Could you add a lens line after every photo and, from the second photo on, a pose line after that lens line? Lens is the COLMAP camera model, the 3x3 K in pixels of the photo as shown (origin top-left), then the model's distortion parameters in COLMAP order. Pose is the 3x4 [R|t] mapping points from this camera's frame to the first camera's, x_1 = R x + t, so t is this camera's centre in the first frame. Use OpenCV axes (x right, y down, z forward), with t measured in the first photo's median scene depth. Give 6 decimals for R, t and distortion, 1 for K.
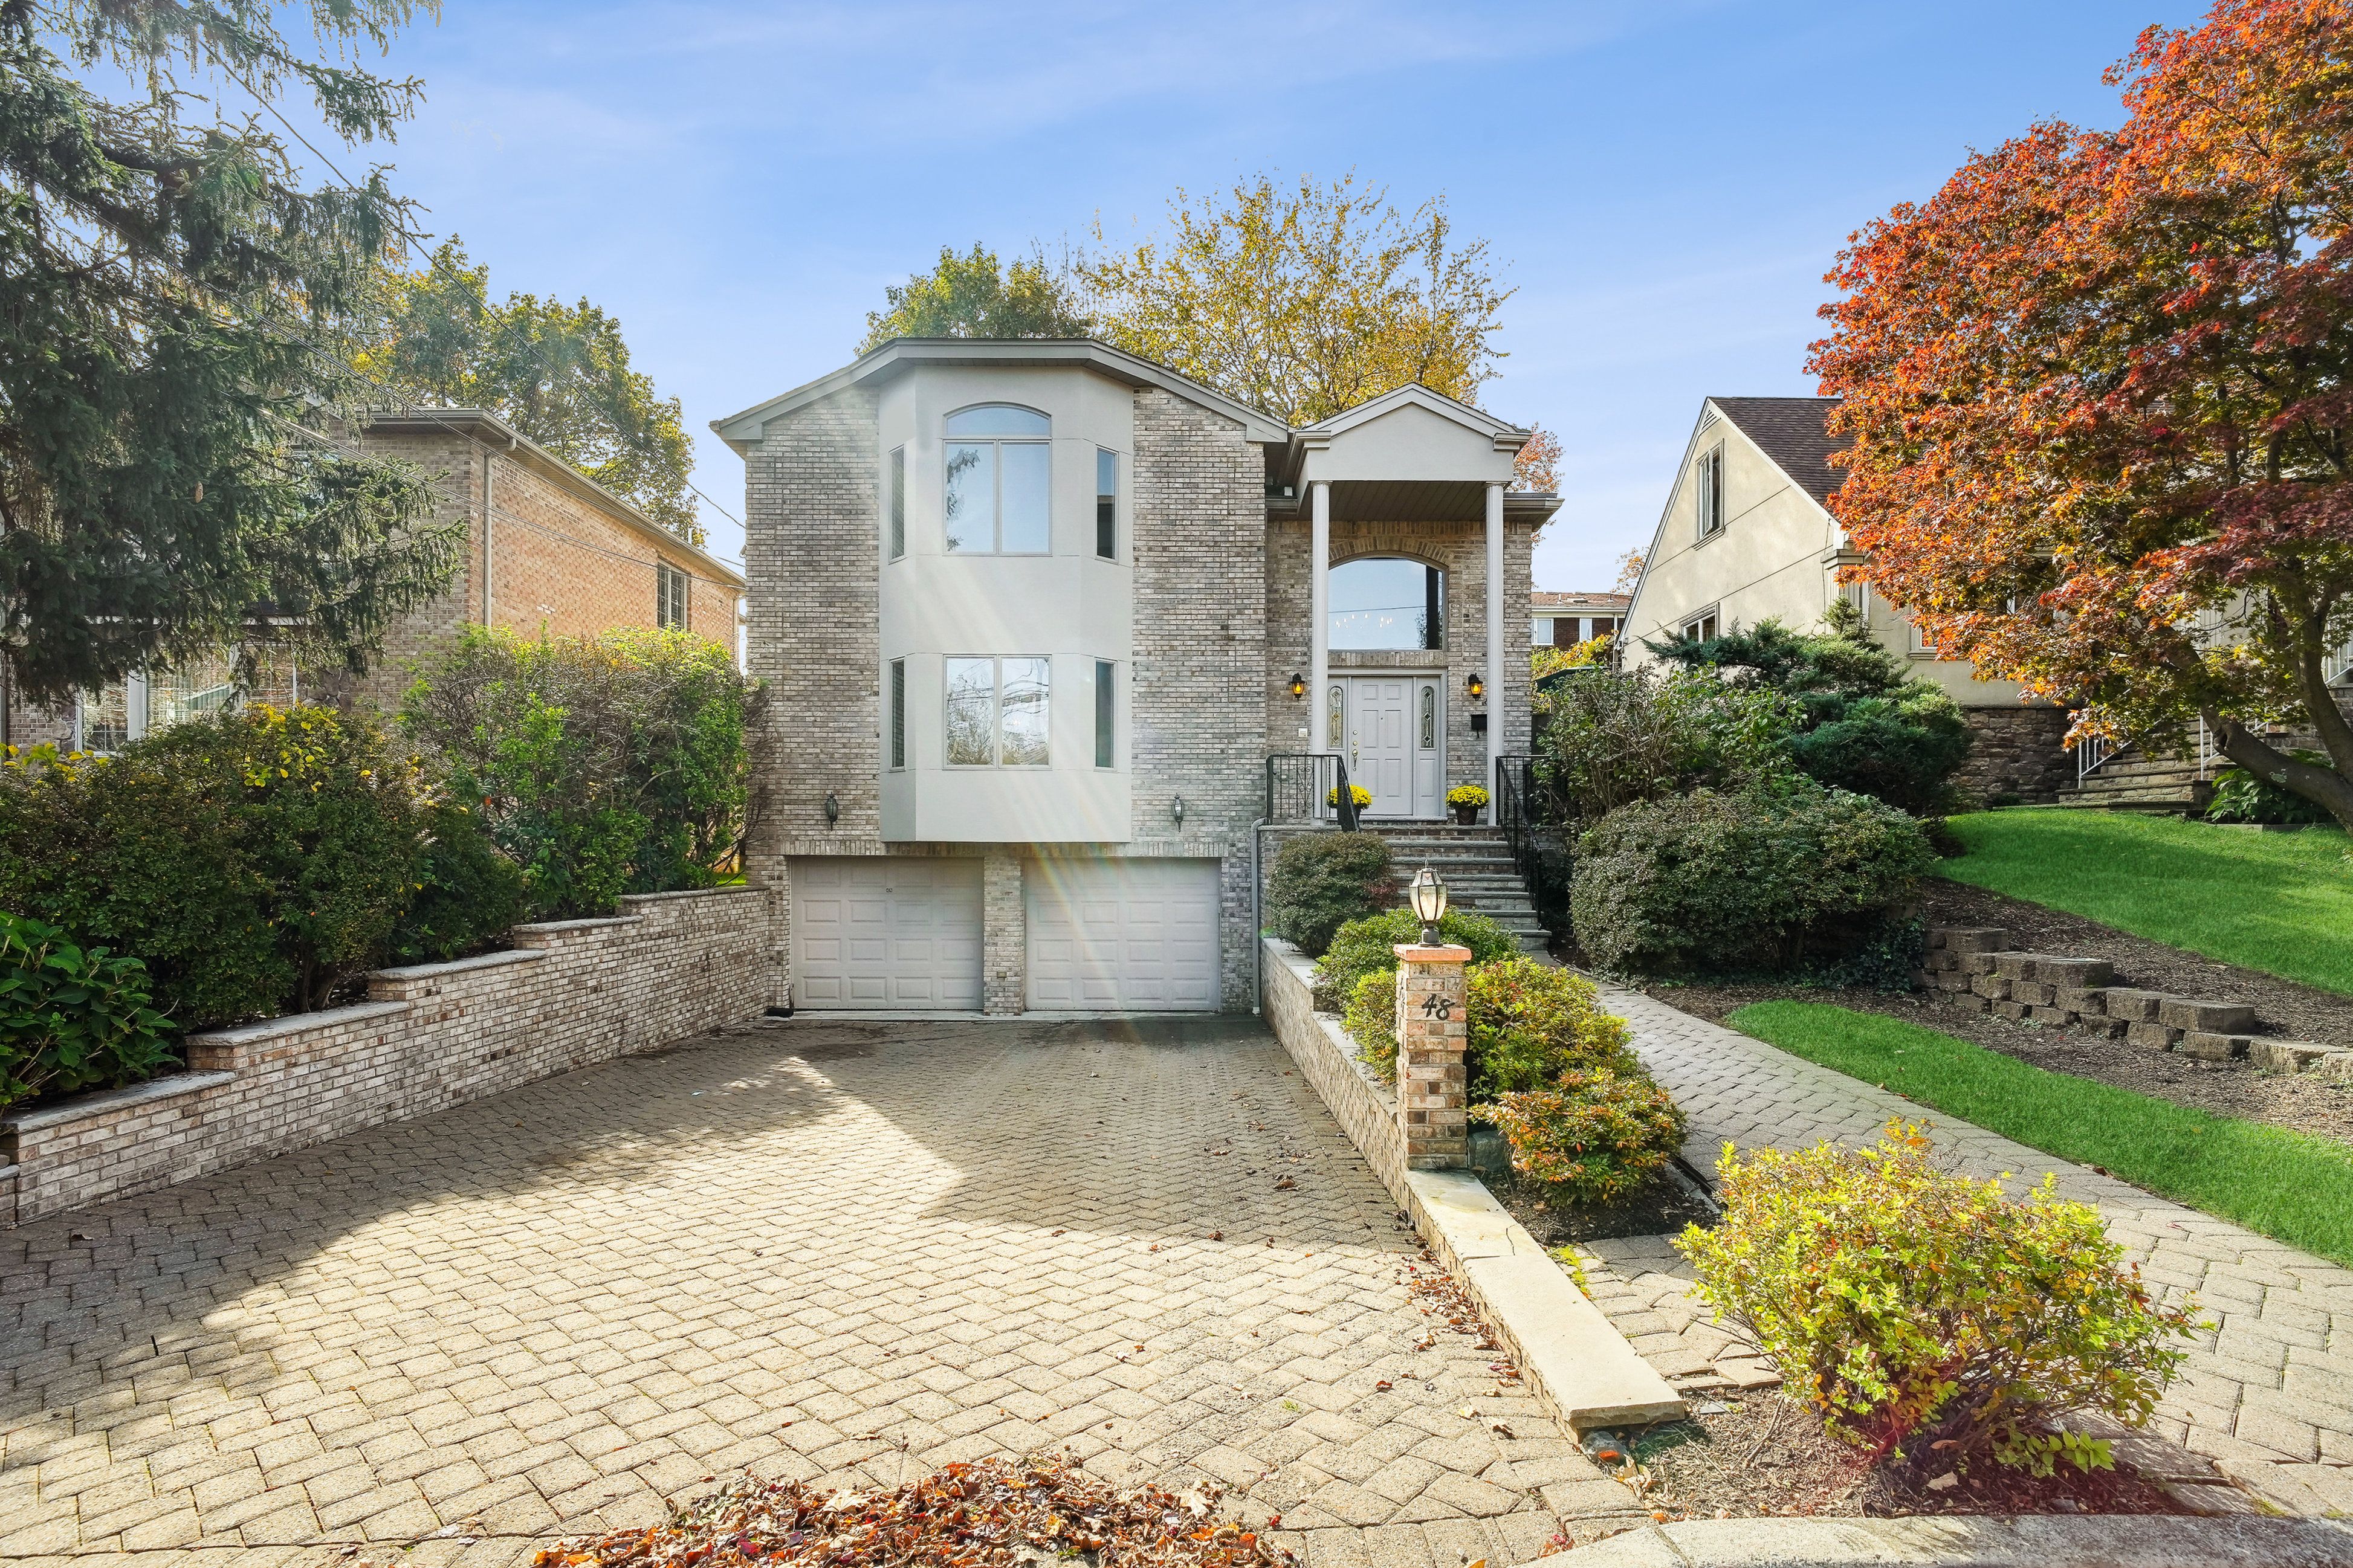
lens RADIAL K [[1085.6, 0, 1044.5], [0, 1085.6, 866.7], [0, 0, 1]] dist [-0.015943, 0.006514]
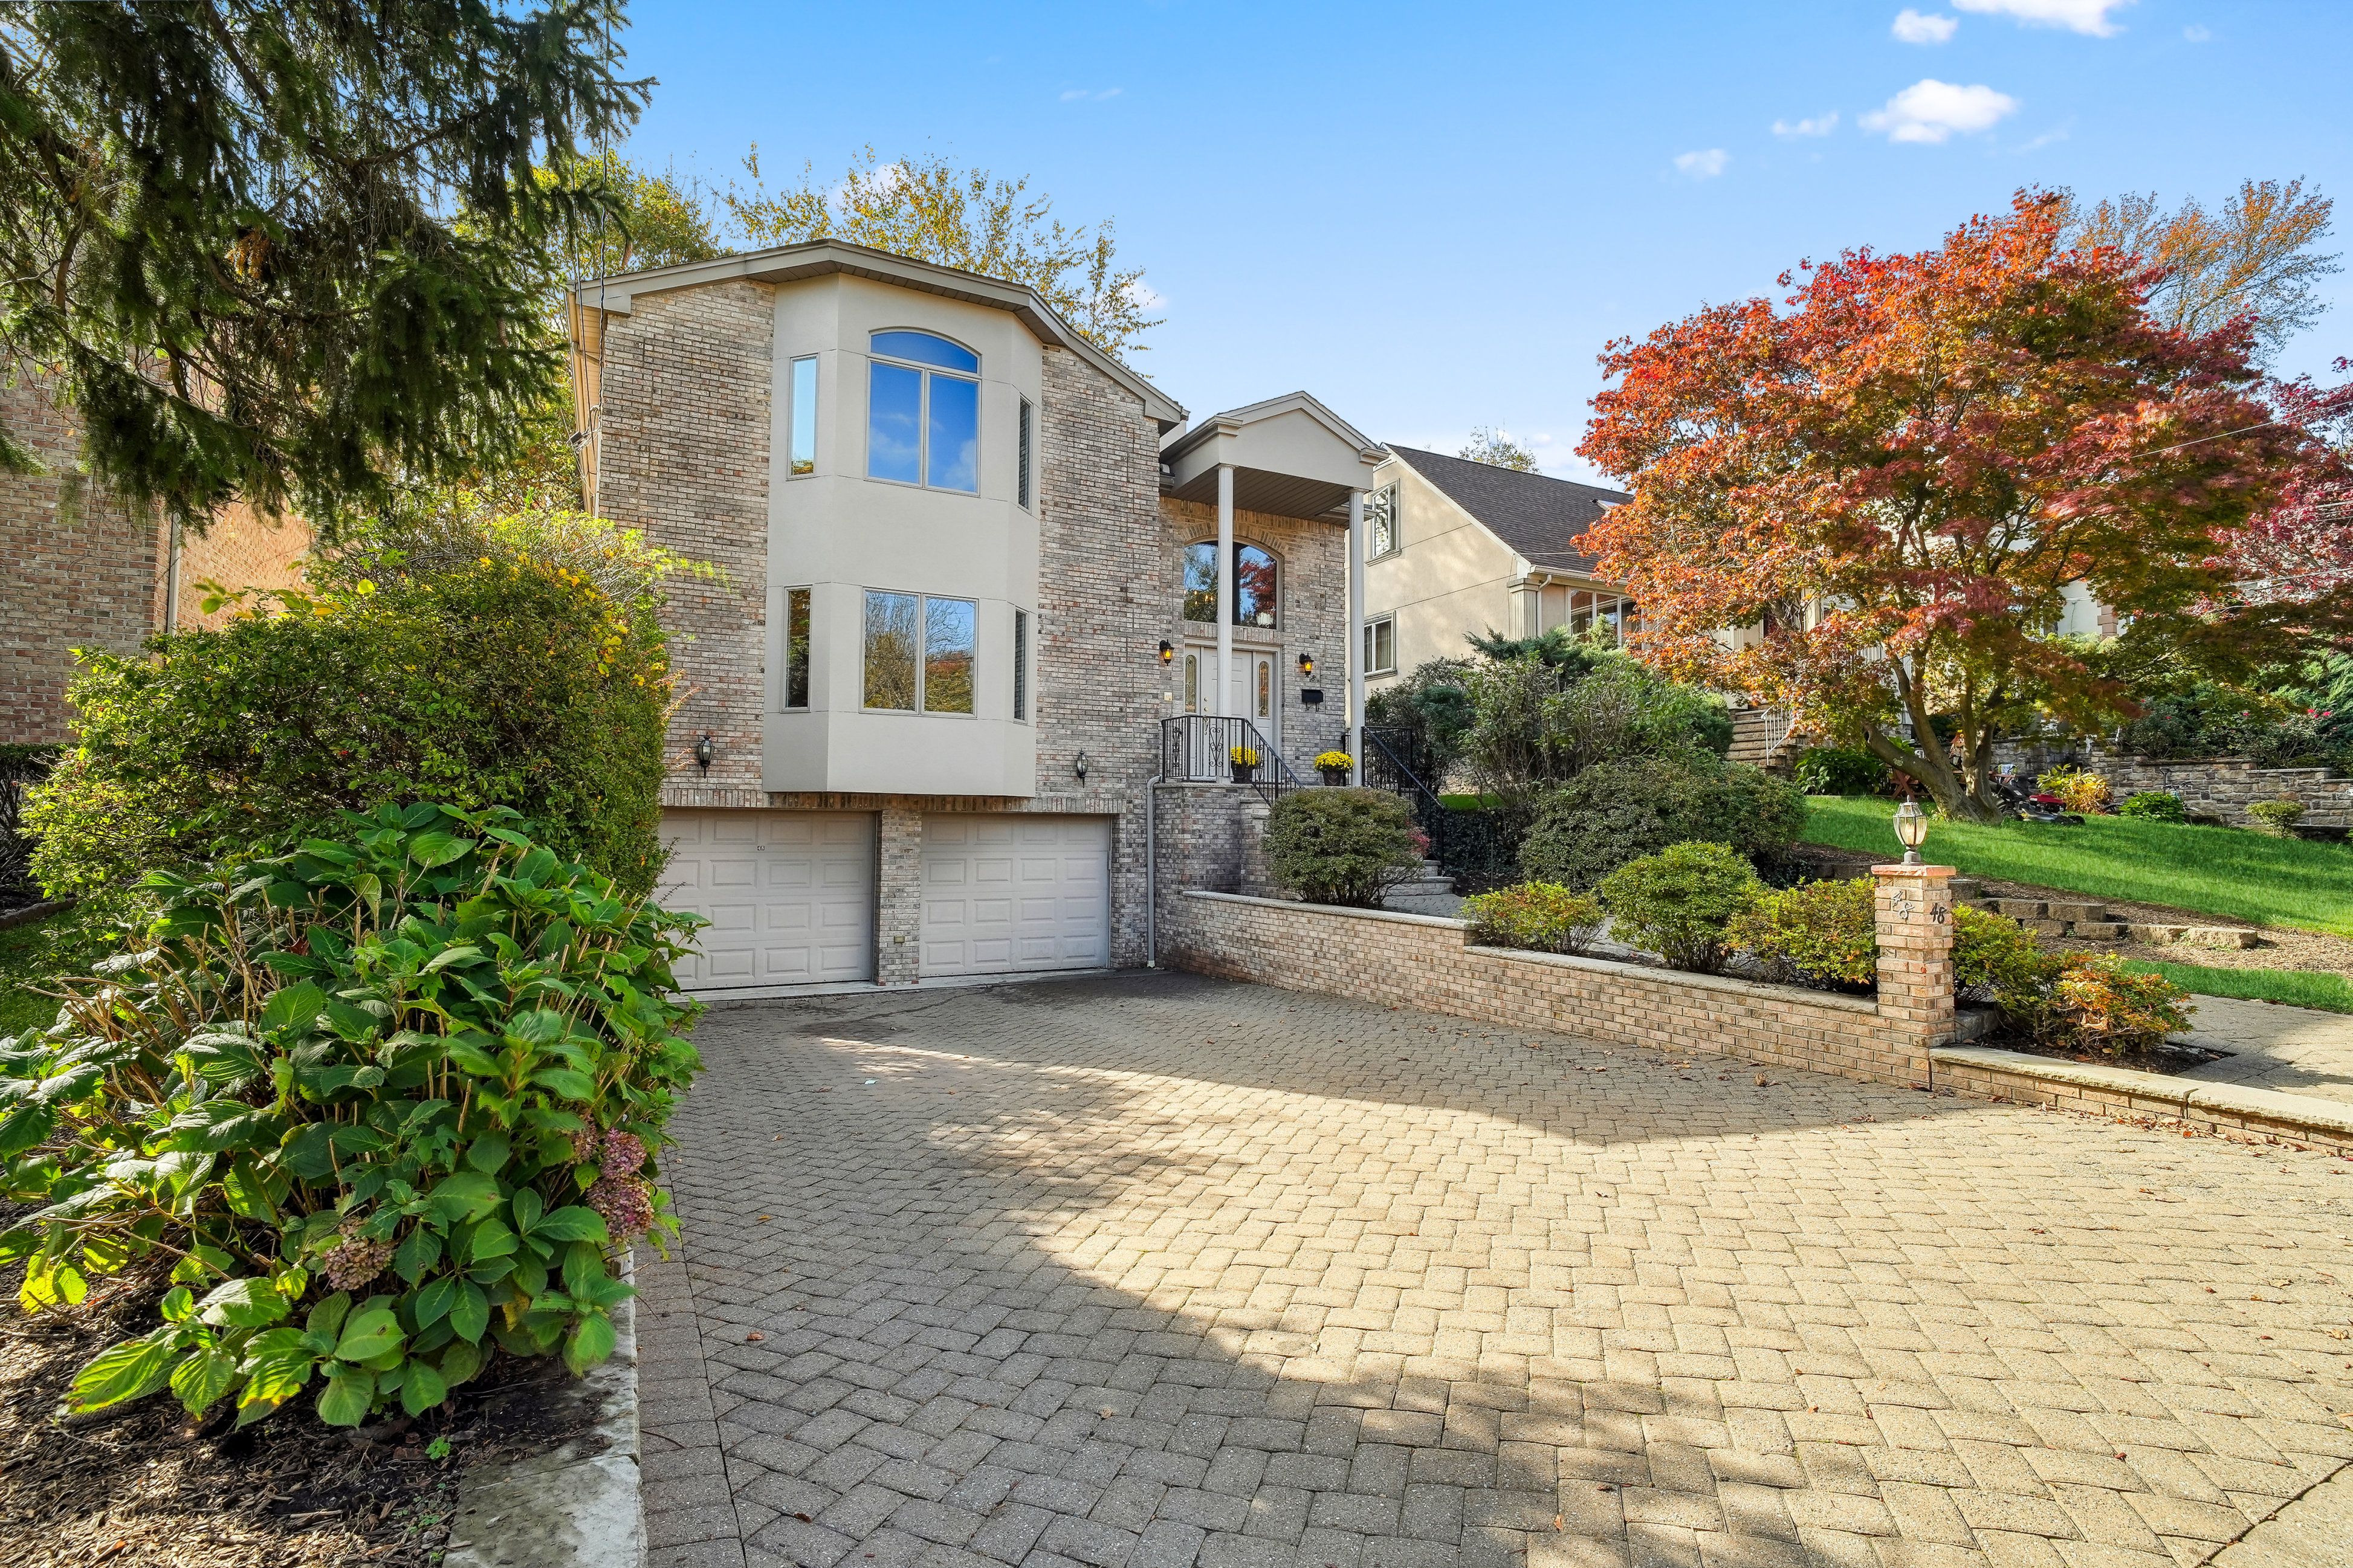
lens RADIAL K [[1085.6, 0, 1168.2], [0, 1085.6, 772.1], [0, 0, 1]] dist [-0.015943, 0.006514]
pose [[0.889324, 0.027333, 0.456461, -0.260399], [-0.001378, 0.998368, -0.057097, 0.010389], [-0.457276, 0.050149, 0.887910, 0.078191]]
